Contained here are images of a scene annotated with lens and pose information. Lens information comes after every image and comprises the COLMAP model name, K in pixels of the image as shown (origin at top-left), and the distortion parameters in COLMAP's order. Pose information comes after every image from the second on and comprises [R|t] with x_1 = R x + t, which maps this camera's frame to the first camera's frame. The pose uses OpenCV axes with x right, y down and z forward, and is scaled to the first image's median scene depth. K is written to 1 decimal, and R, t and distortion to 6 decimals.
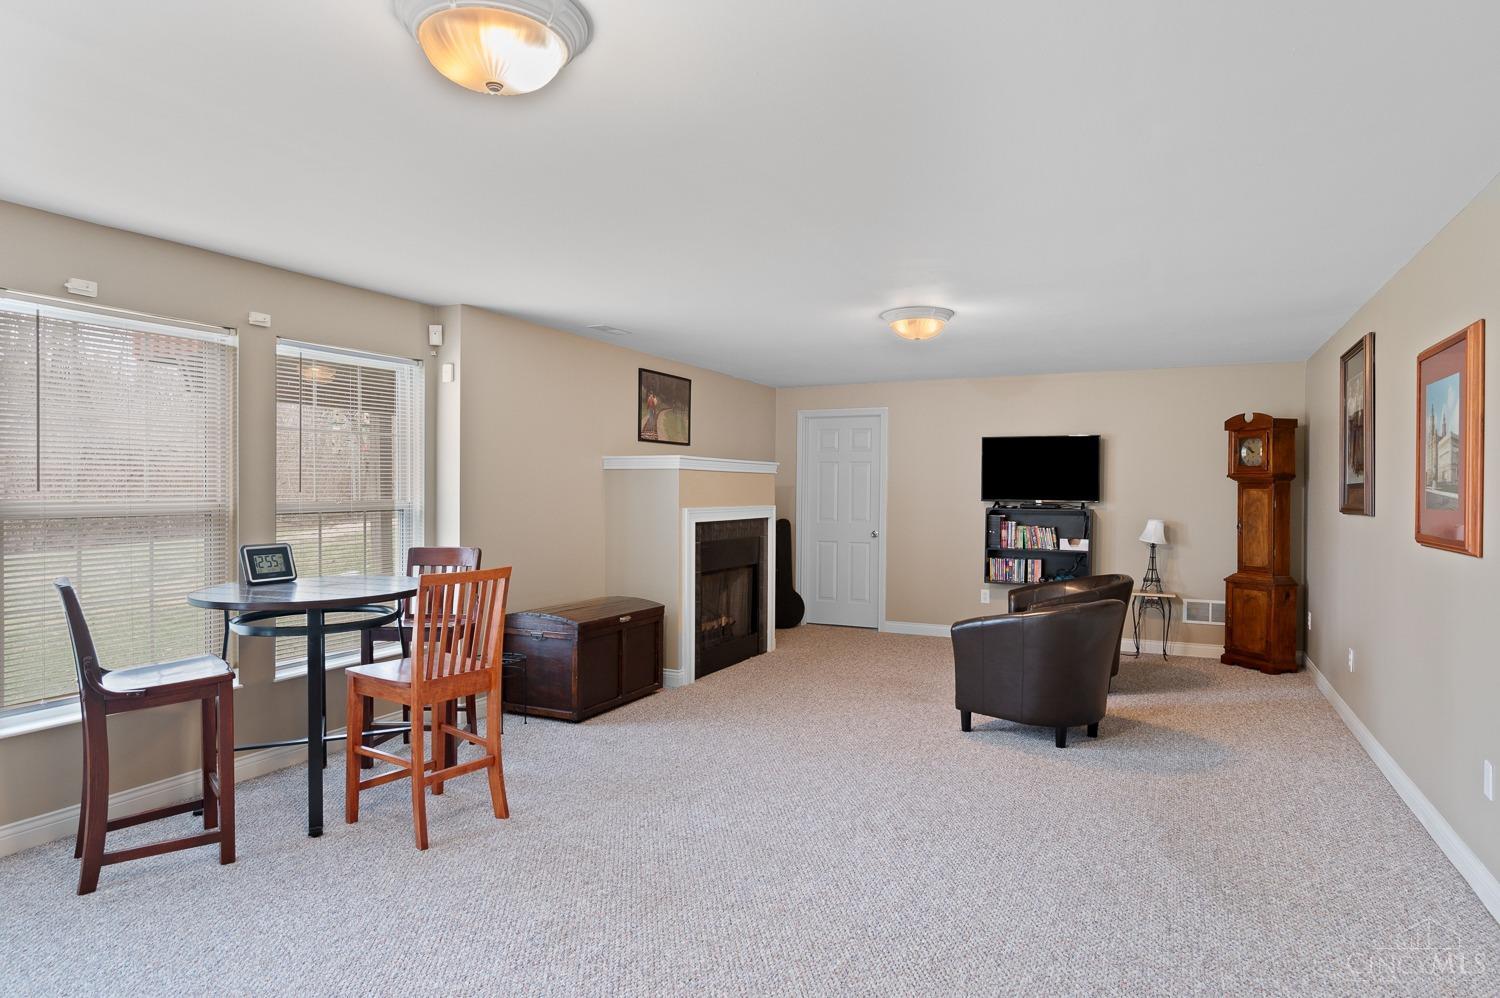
lens RADIAL K [[862.0, 0, 748.2], [0, 862.0, 496.1], [0, 0, 1]] dist [0.005771, 0.000924]
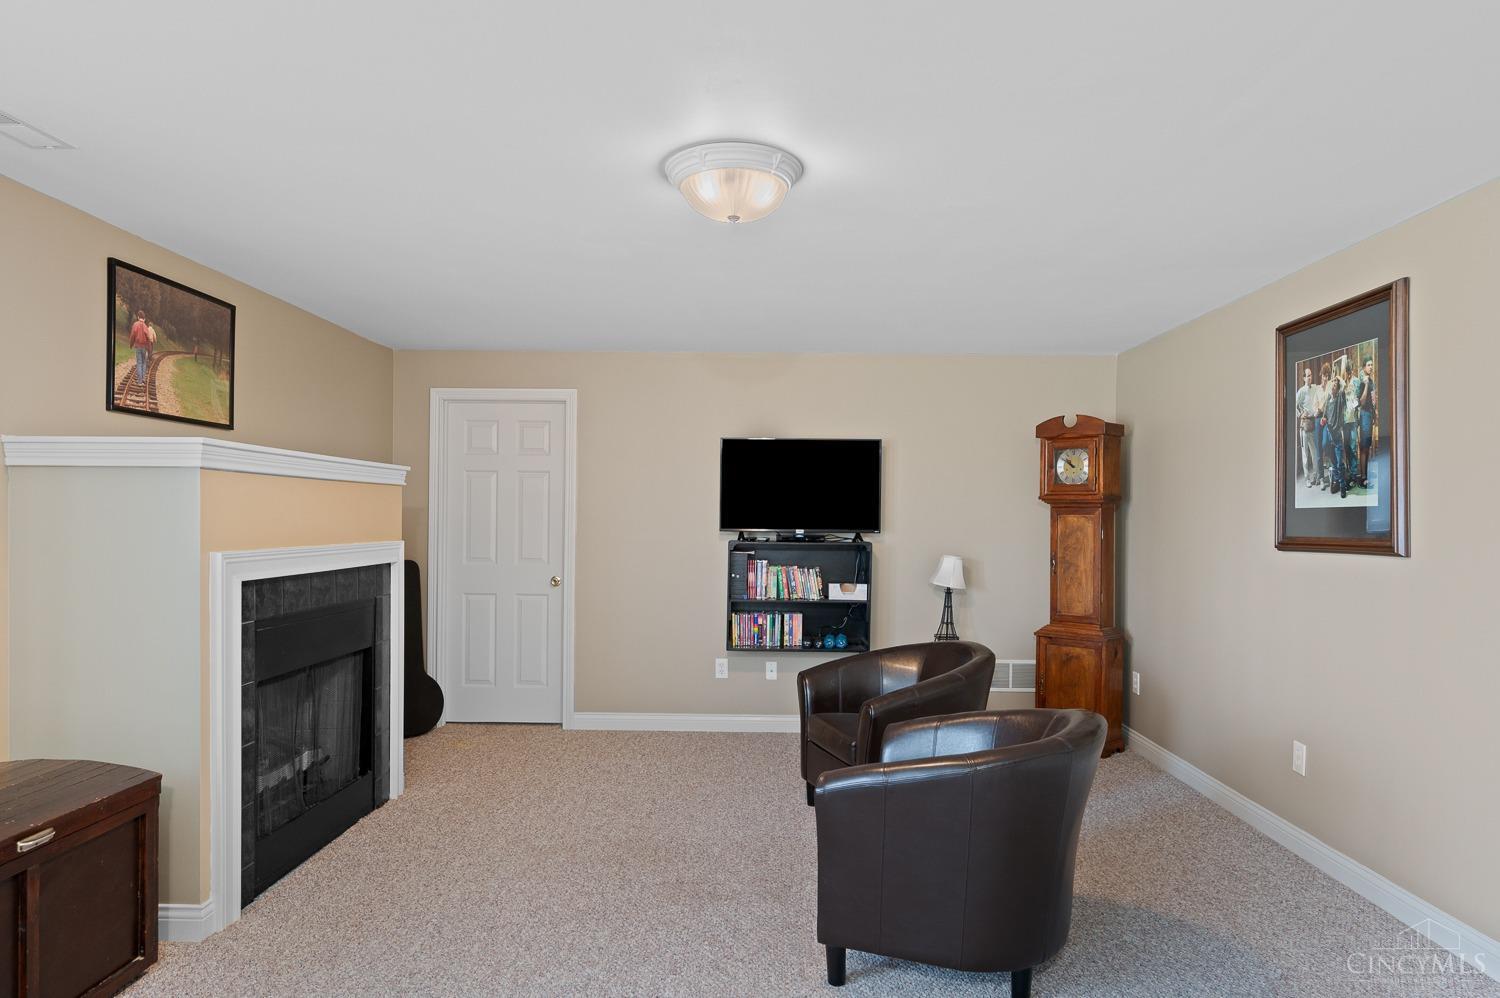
lens RADIAL K [[916.8, 0, 749.1], [0, 916.8, 525.4], [0, 0, 1]] dist [-0.004336, -0.001349]
pose [[0.907967, -0.001967, 0.419038, -0.016498], [-0.000308, 0.999986, 0.005363, -0.002990], [-0.419042, -0.004998, 0.907953, 0.379895]]
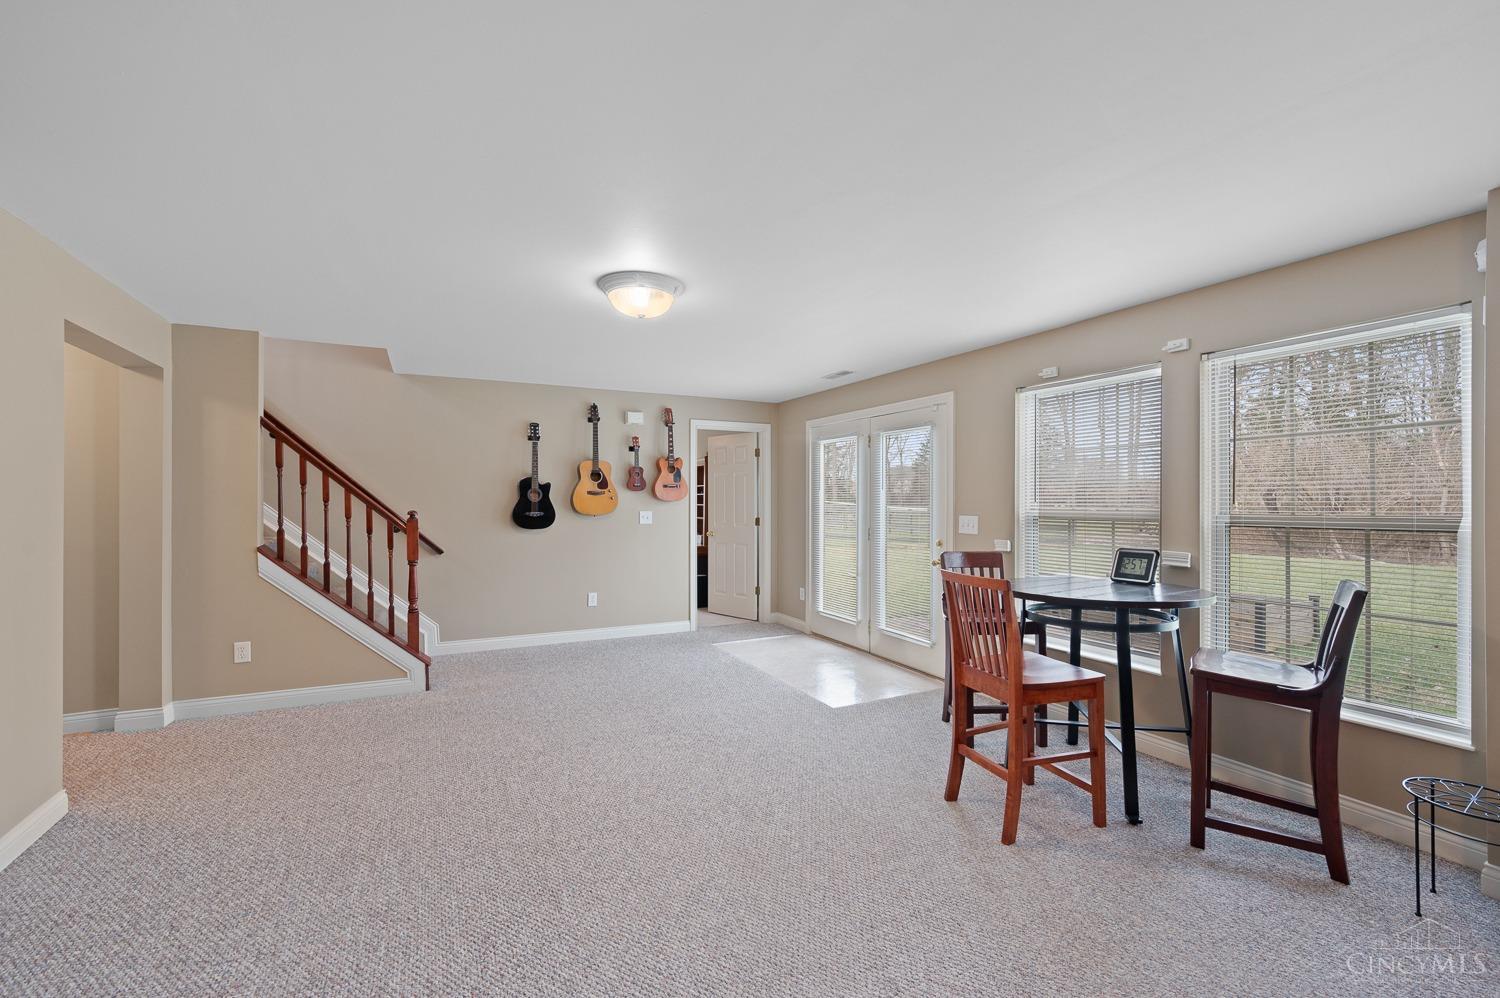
lens RADIAL K [[663.2, 0, 760.1], [0, 663.2, 494.6], [0, 0, 1]] dist [0.003988, 0.000224]
pose [[-0.598264, -0.012306, -0.801205, 0.250163], [-0.012433, 0.999904, -0.006075, -0.002506], [0.801203, 0.006327, -0.598359, 0.644343]]
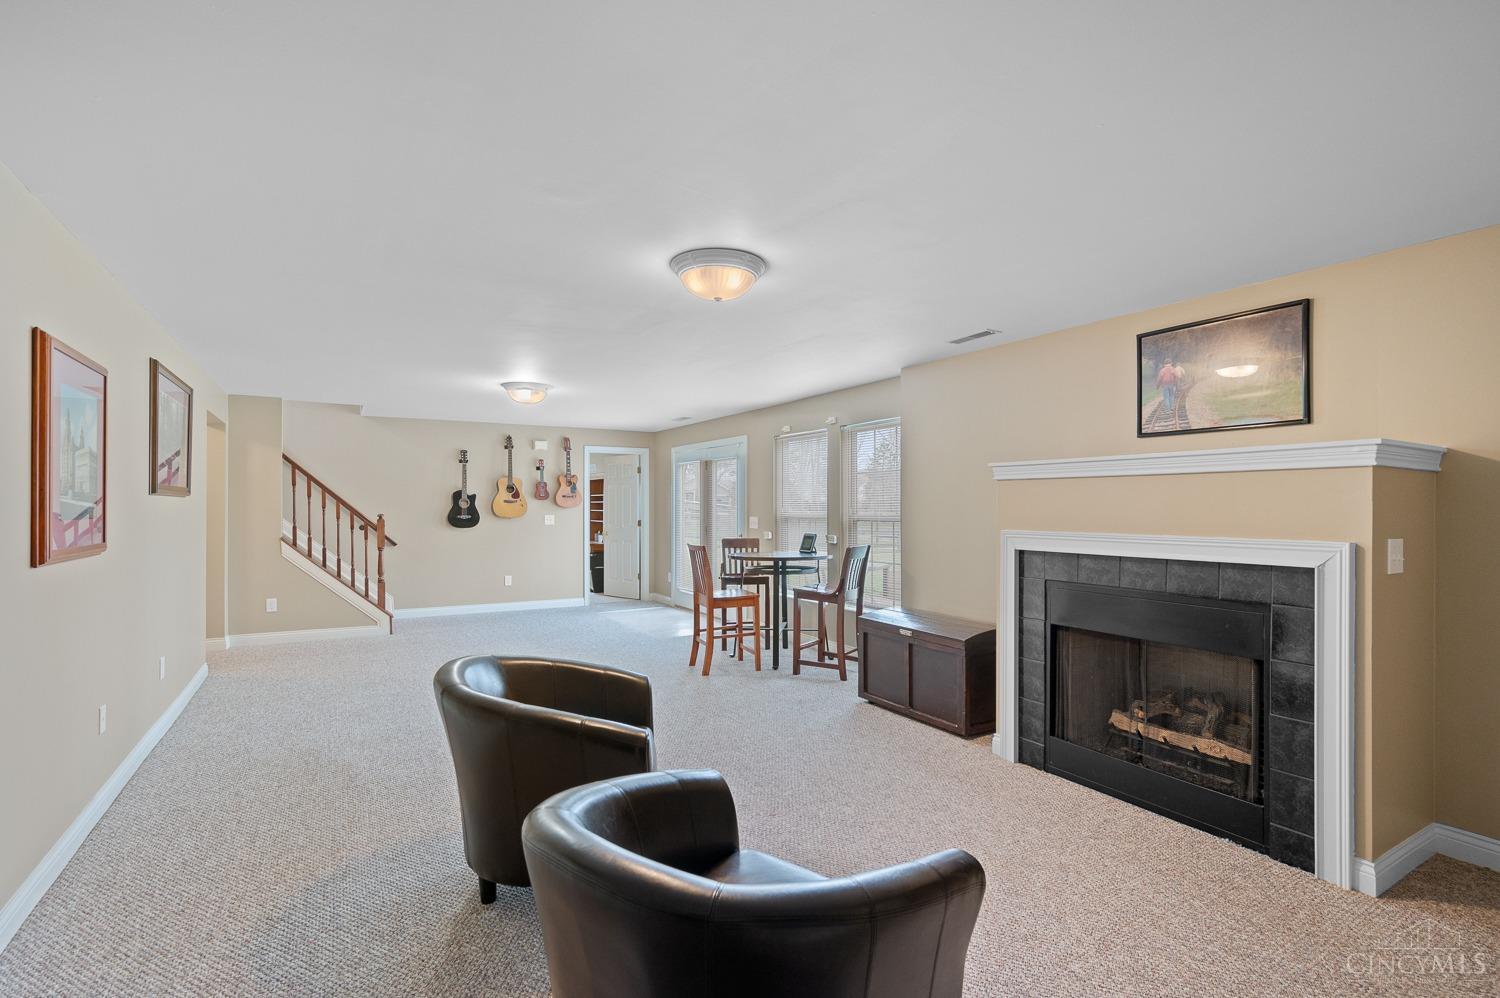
lens RADIAL K [[698.2, 0, 749.6], [0, 698.2, 502.3], [0, 0, 1]] dist [-0.000714, 0.000465]
pose [[-0.545919, -0.010570, -0.837772, 0.509673], [-0.011431, 0.999921, -0.005167, -0.004411], [0.837760, 0.006755, -0.545996, 1.014143]]
